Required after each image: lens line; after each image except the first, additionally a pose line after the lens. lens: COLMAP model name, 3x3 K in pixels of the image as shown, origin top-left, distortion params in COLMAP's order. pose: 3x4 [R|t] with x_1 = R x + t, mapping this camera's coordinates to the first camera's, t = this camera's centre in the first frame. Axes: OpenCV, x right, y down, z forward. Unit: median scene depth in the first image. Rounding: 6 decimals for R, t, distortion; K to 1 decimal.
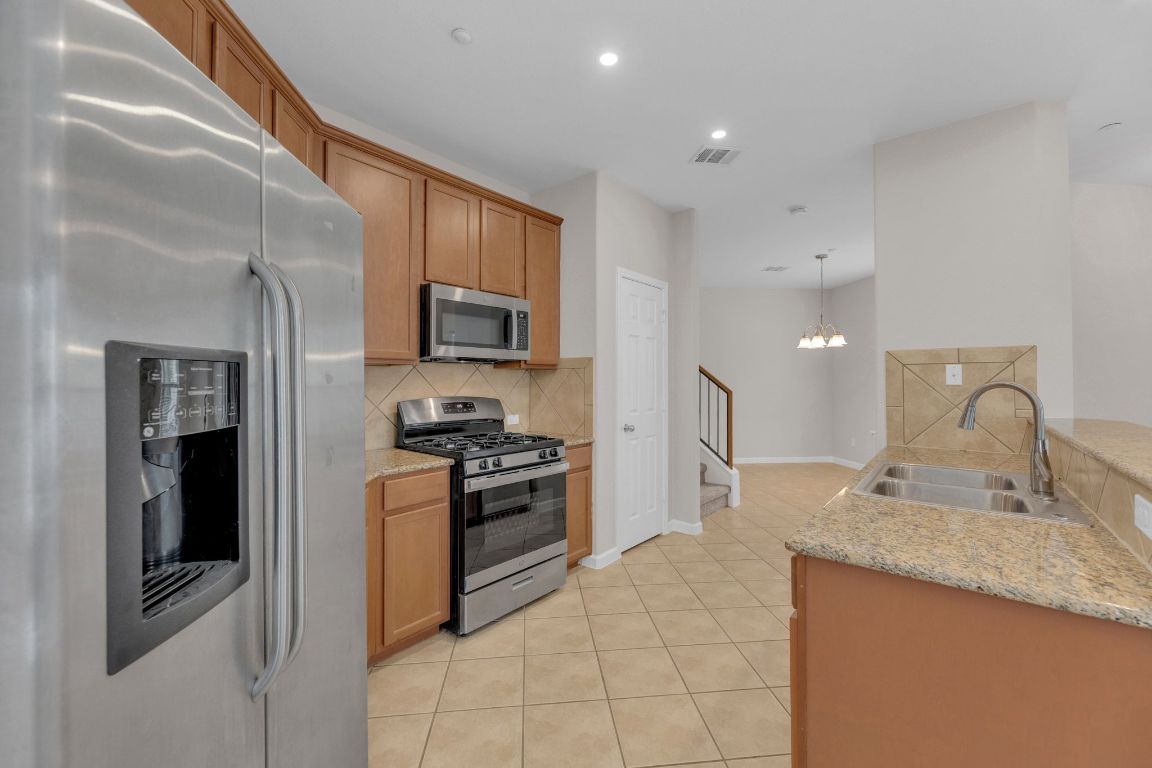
lens RADIAL K [[466.6, 0, 576.0], [0, 466.6, 384.0], [0, 0, 1]] dist [0.002373, -0.000009]
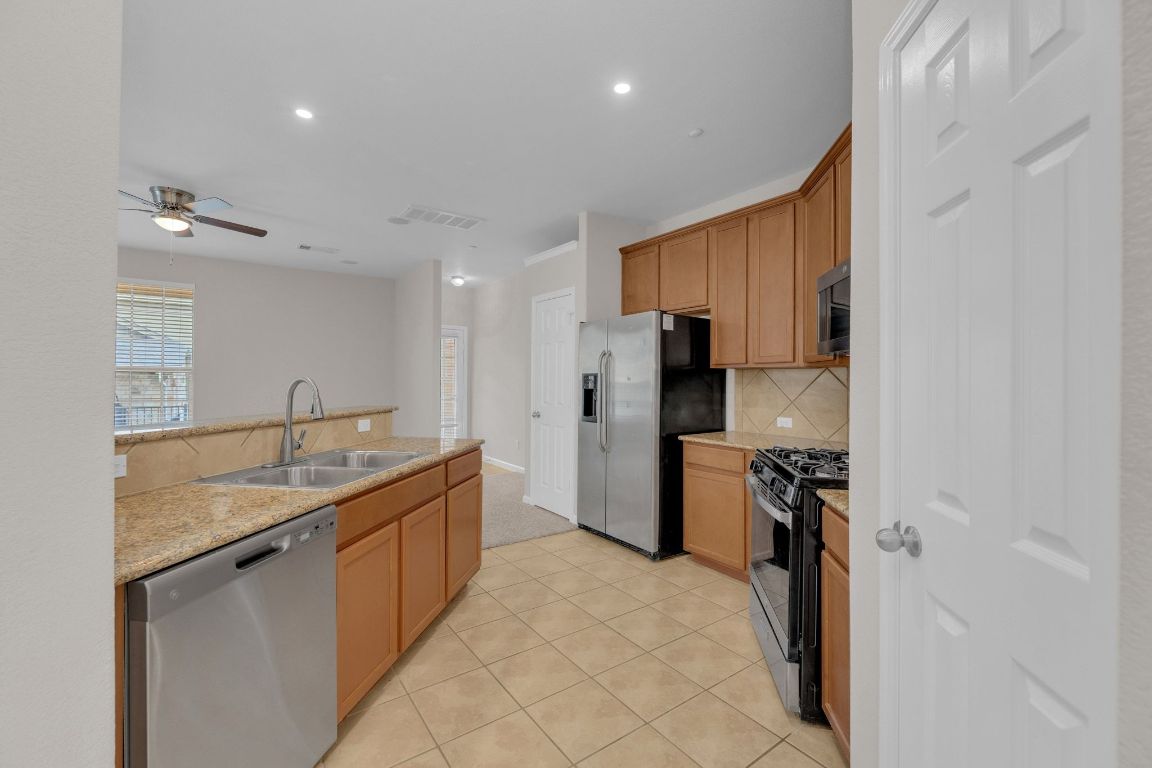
lens RADIAL K [[491.3, 0, 570.4], [0, 491.3, 380.7], [0, 0, 1]] dist [-0.000805, -0.000008]
pose [[-0.869394, -0.003933, -0.494104, 0.564212], [-0.009770, 0.999910, 0.009232, -0.010309], [0.494023, 0.012853, -0.869354, 1.462623]]
